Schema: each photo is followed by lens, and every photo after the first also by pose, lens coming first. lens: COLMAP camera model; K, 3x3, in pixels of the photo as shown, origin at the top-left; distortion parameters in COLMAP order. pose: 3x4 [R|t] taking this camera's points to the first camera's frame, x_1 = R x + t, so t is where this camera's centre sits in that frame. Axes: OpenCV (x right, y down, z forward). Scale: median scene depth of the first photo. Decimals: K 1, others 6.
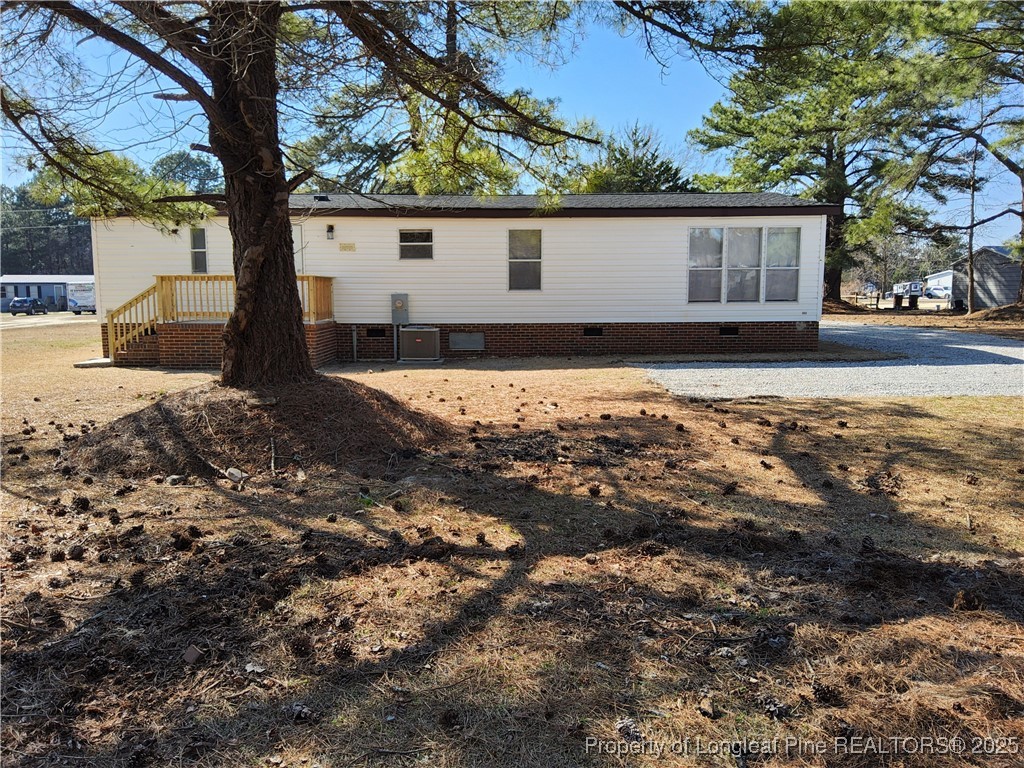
lens RADIAL K [[797.1, 0, 512.5], [0, 797.1, 385.8], [0, 0, 1]] dist [0.010717, -0.014304]
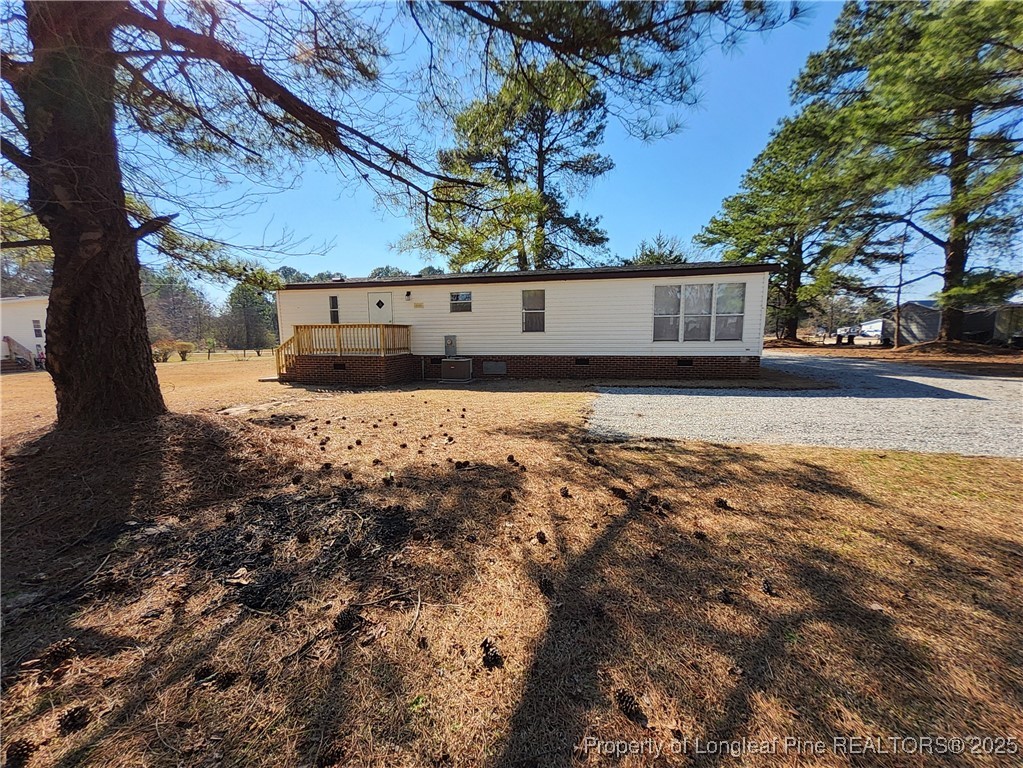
lens RADIAL K [[403.8, 0, 512.8], [0, 403.8, 385.7], [0, 0, 1]] dist [0.004110, -0.002361]
pose [[0.973057, 0.024374, -0.229275, 0.074853], [-0.022457, 0.999688, 0.010965, -0.015801], [0.229470, -0.005521, 0.973300, 0.140997]]
